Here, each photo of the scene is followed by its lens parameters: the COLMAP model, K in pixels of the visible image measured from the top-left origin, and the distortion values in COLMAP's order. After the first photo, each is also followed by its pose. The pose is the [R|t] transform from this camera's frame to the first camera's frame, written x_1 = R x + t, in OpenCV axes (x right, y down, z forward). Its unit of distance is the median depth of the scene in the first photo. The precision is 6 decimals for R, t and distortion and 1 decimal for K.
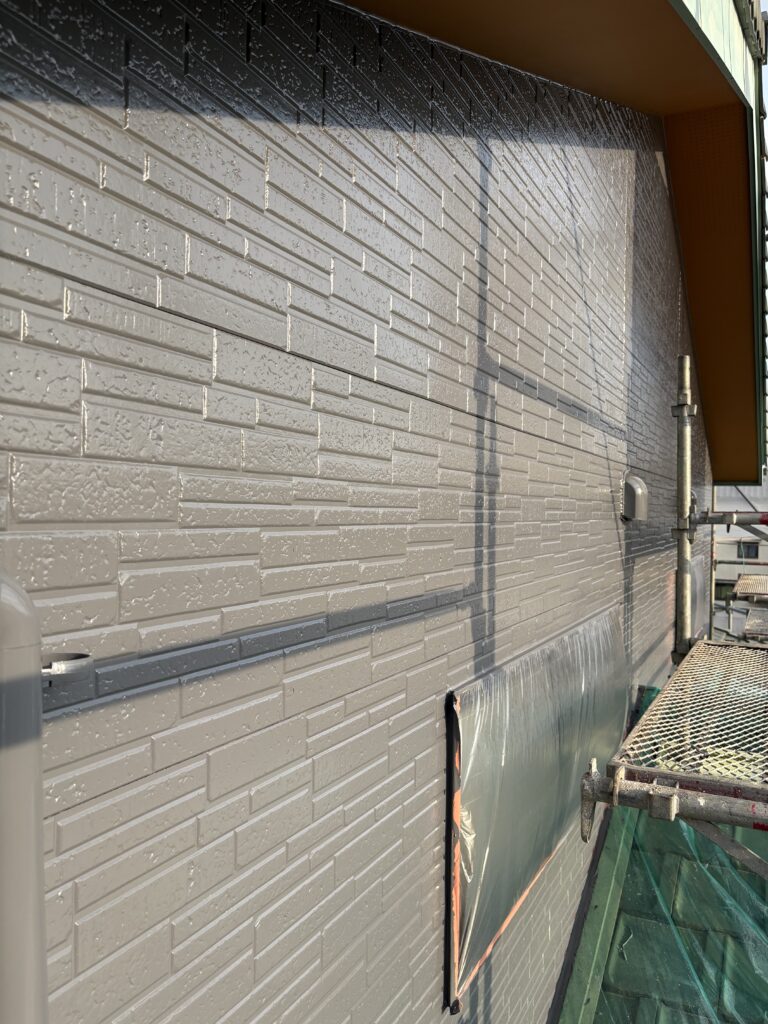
lens RADIAL K [[772.7, 0, 384.0], [0, 772.7, 512.0], [0, 0, 1]] dist [0.004000, -0.001263]
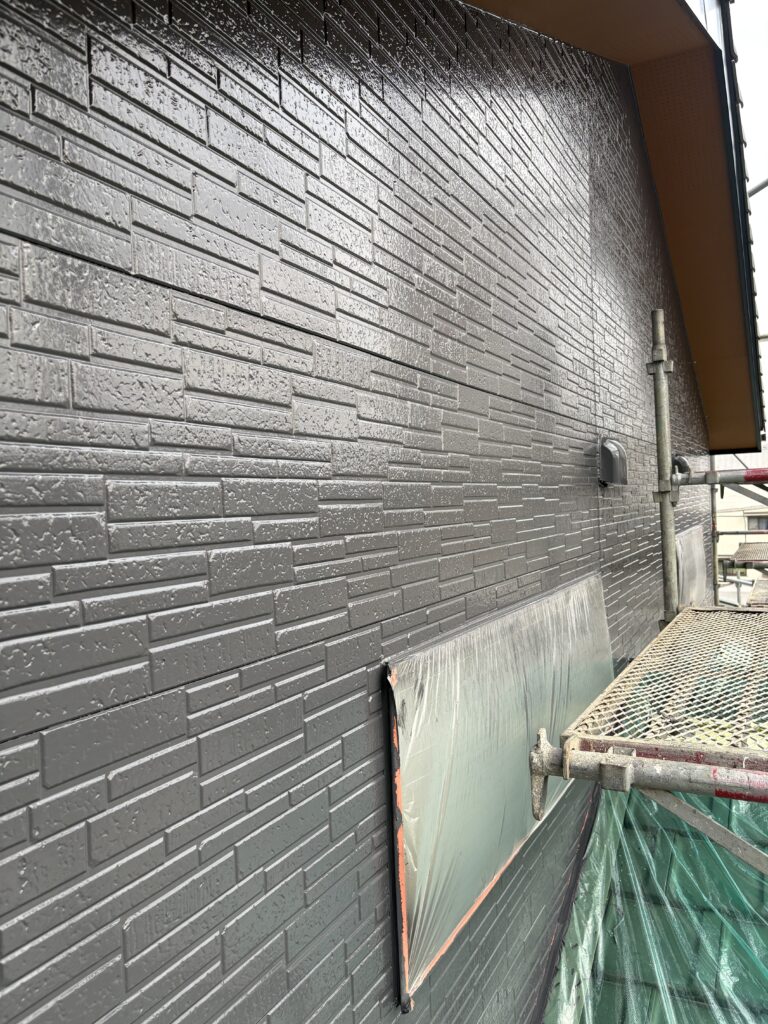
lens RADIAL K [[770.1, 0, 384.0], [0, 770.1, 512.0], [0, 0, 1]] dist [0.006485, -0.006519]
pose [[0.998674, -0.049229, -0.015051, 0.119767], [0.049338, 0.998758, 0.006977, 0.051945], [0.014688, -0.007711, 0.999862, 0.096216]]
